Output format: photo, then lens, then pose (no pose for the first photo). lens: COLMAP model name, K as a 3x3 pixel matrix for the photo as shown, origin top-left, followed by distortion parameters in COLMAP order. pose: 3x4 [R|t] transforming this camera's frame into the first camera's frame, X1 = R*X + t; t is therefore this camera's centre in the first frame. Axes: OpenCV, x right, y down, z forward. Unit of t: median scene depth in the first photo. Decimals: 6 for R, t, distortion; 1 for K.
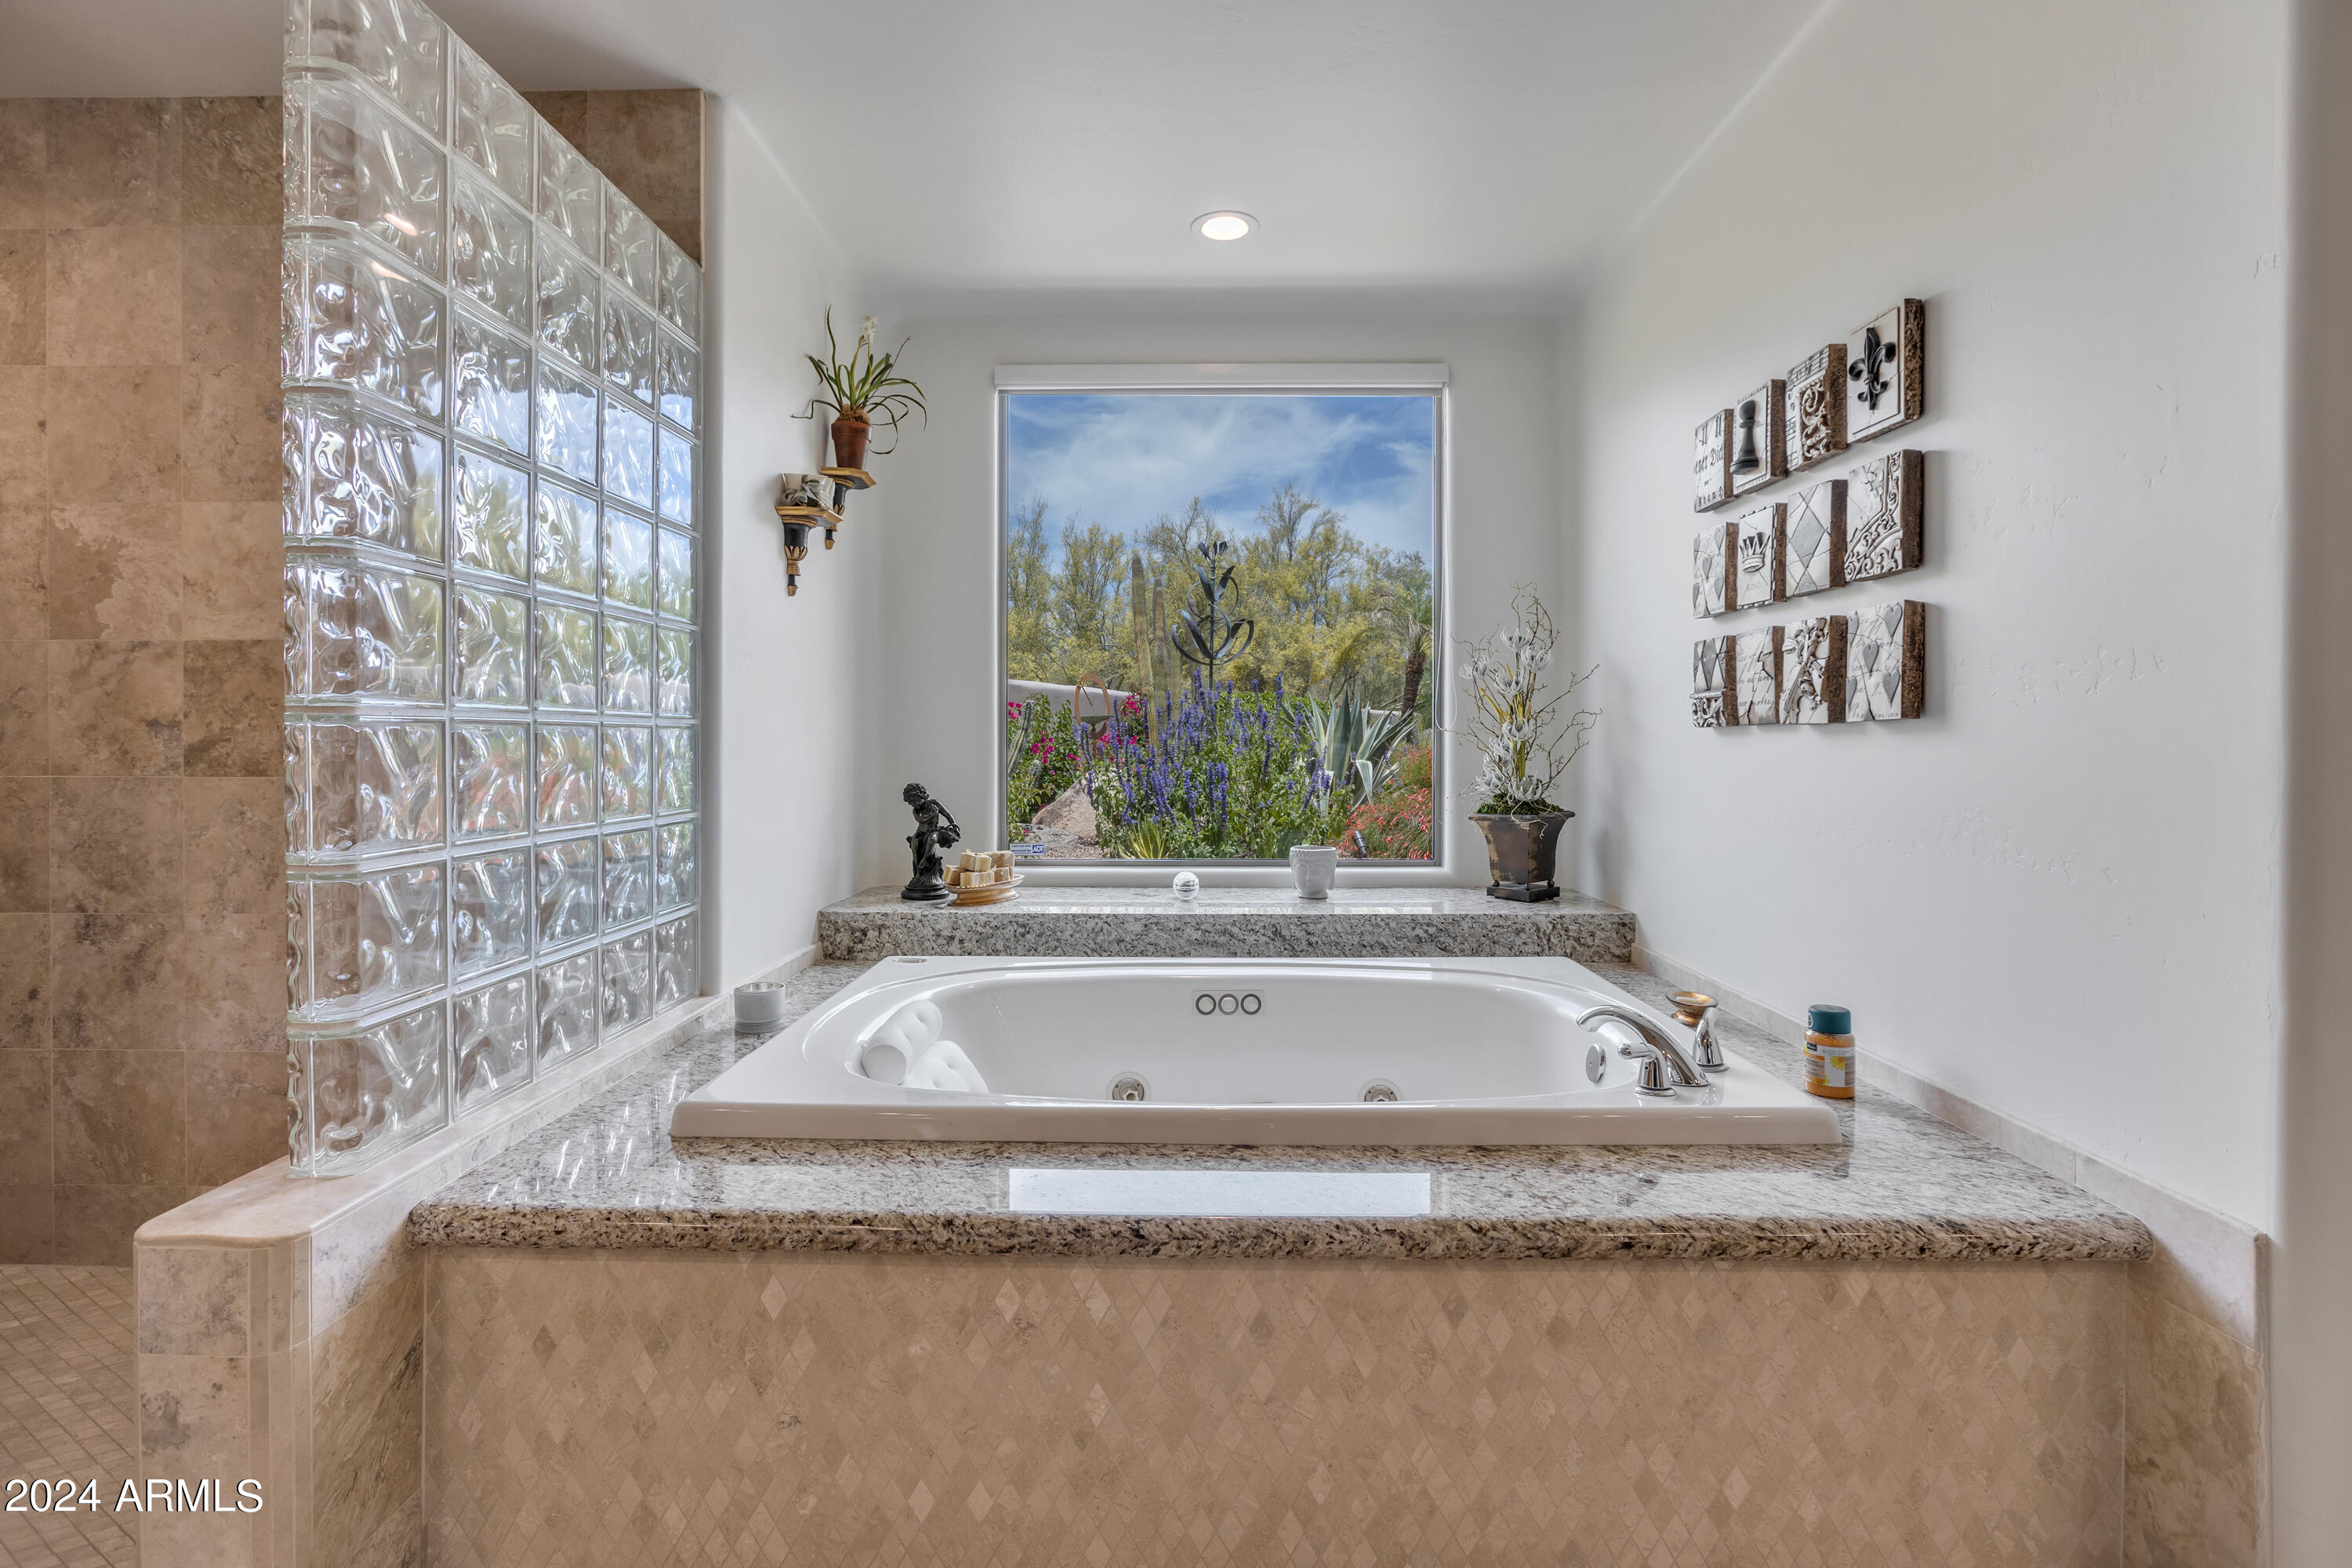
lens RADIAL K [[1099.8, 0, 1170.4], [0, 1099.8, 741.5], [0, 0, 1]] dist [-0.019933, 0.005881]
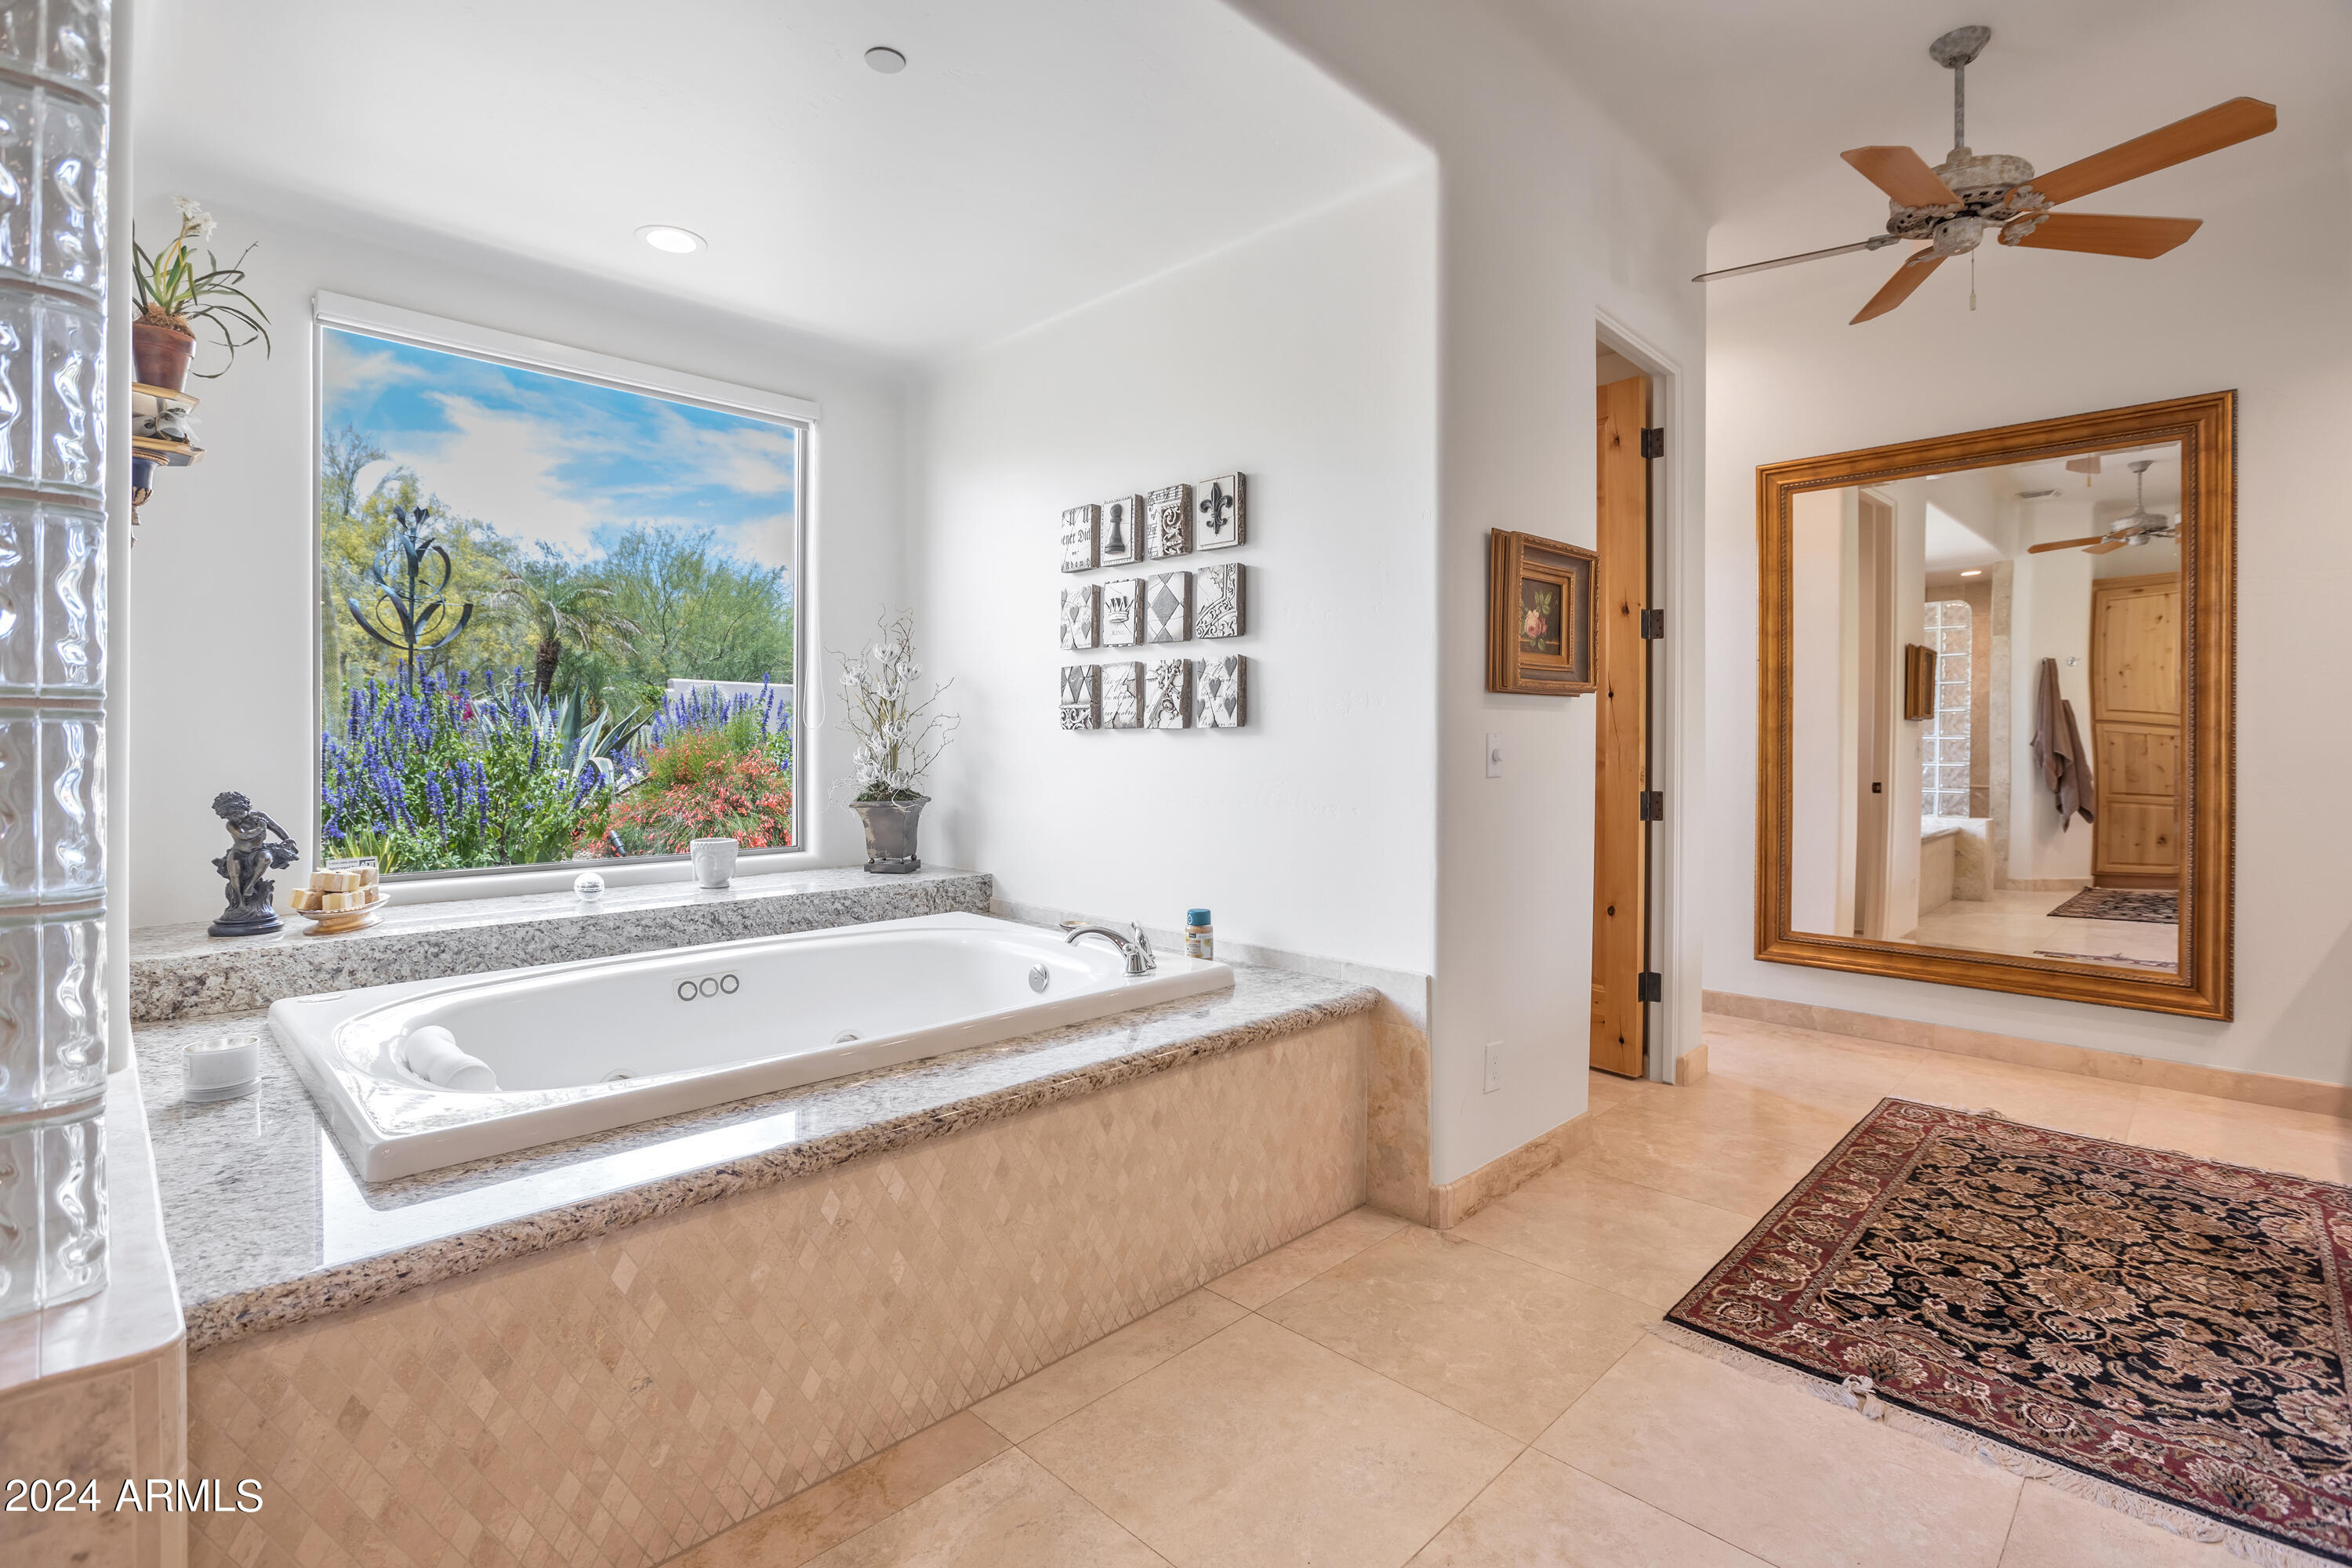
lens RADIAL K [[1099.8, 0, 1170.4], [0, 1099.8, 741.5], [0, 0, 1]] dist [-0.019933, 0.005881]
pose [[0.694804, -0.001167, 0.719198, -0.579744], [-0.001527, 0.999994, 0.003098, -0.003284], [-0.719197, -0.003251, 0.694799, -0.077669]]
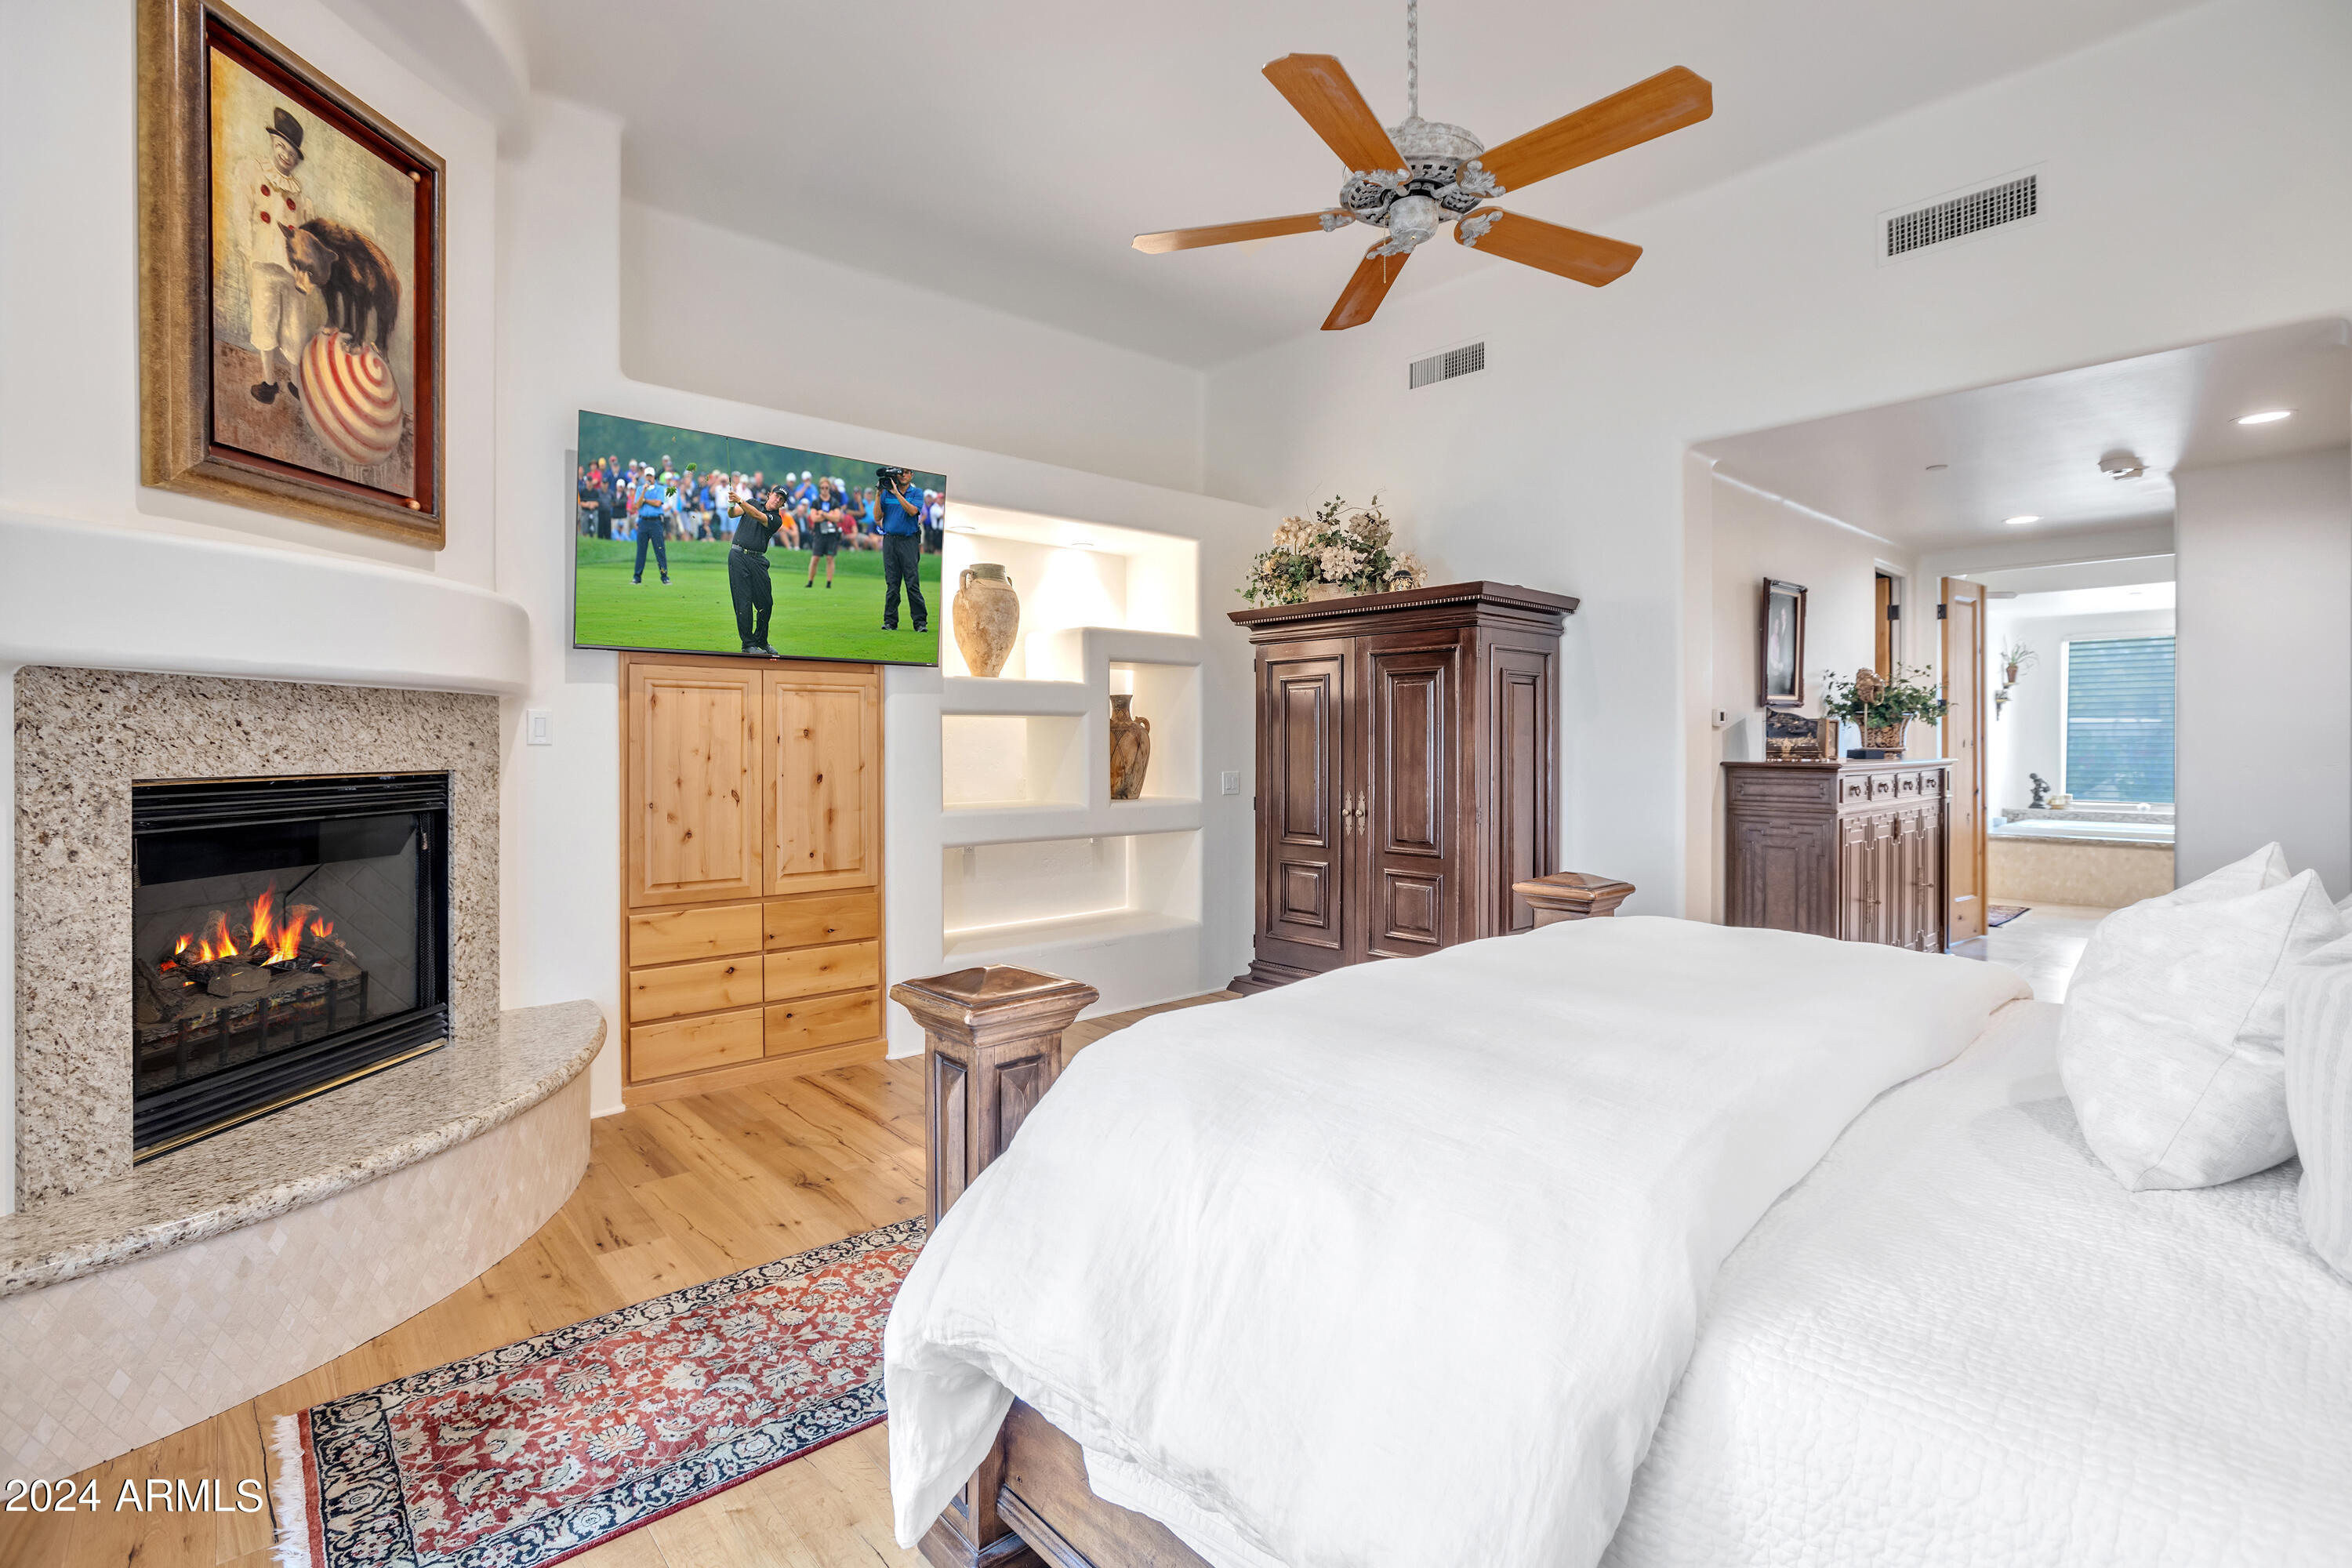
lens RADIAL K [[1099.8, 0, 1170.4], [0, 1099.8, 741.5], [0, 0, 1]] dist [-0.019933, 0.005881]
pose [[0.682360, 0.001154, -0.731016, 0.672582], [-0.002085, 0.999998, -0.000368, -0.085359], [0.731014, 0.001775, 0.682361, -5.438295]]
